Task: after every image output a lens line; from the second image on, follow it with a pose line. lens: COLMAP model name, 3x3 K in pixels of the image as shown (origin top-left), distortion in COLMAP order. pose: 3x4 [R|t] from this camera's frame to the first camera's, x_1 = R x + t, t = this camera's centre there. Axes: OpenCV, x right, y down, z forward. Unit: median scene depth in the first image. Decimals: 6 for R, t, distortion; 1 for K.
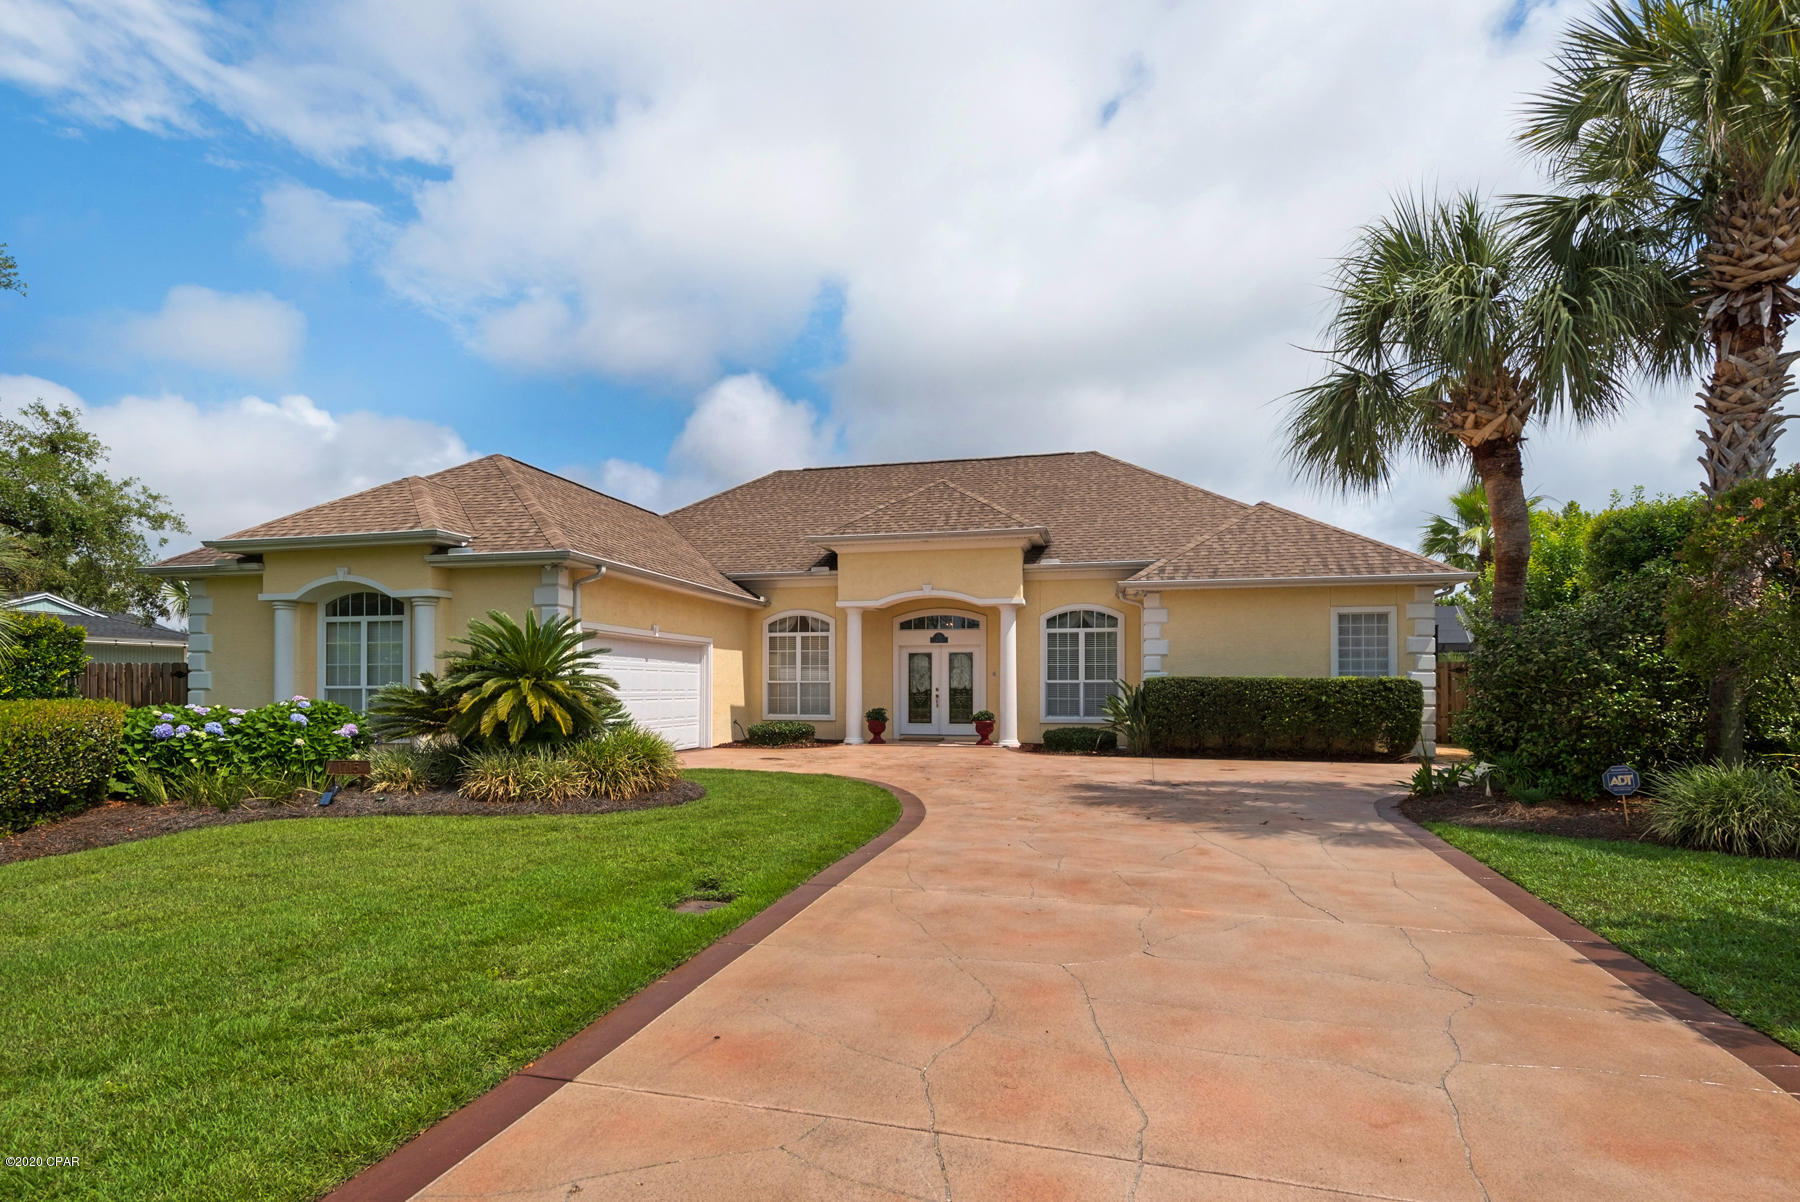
lens RADIAL K [[979.4, 0, 896.6], [0, 979.4, 676.4], [0, 0, 1]] dist [0.021747, -0.023399]
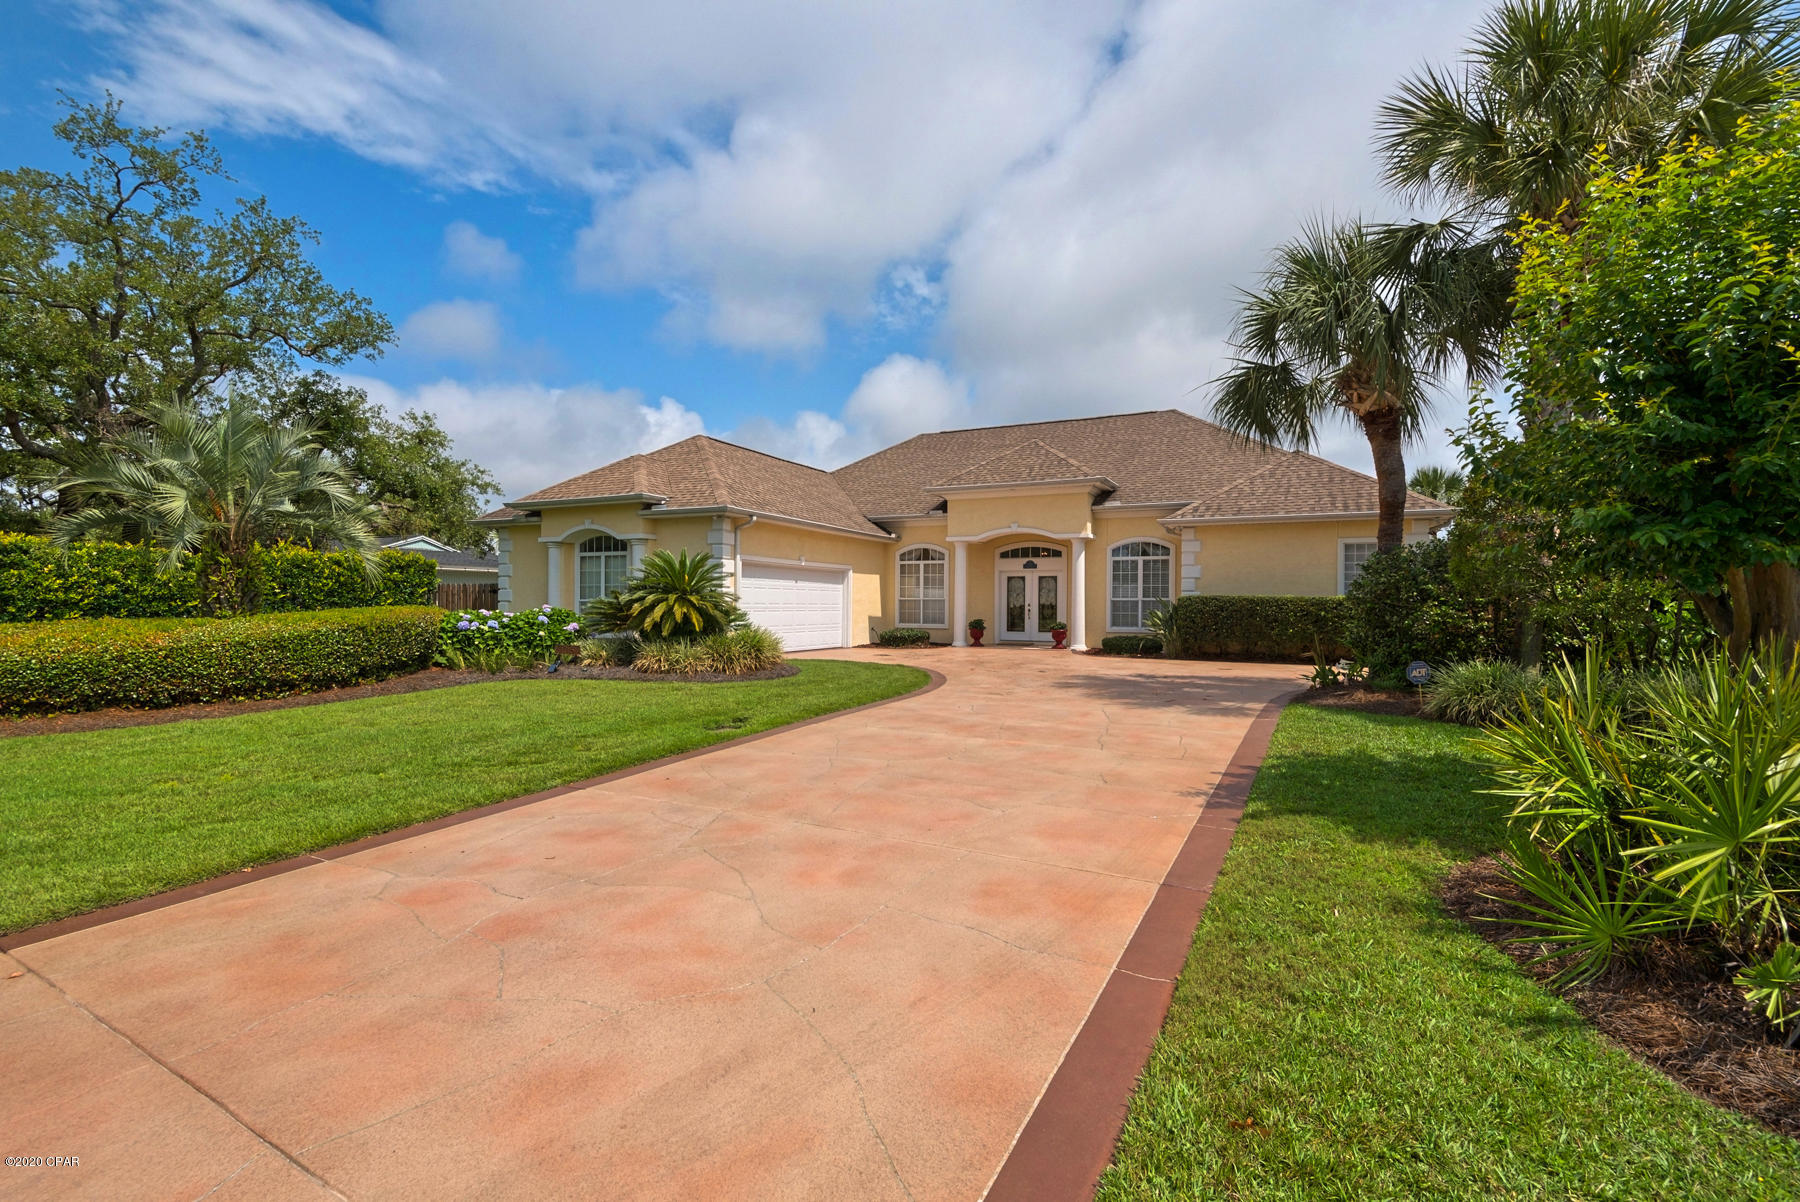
lens RADIAL K [[828.9, 0, 914.5], [0, 828.9, 602.1], [0, 0, 1]] dist [0.015627, -0.000547]
pose [[0.981211, 0.004944, -0.192872, 0.125551], [-0.003464, 0.999962, 0.008010, 0.001618], [0.192904, -0.007191, 0.981191, -0.103809]]
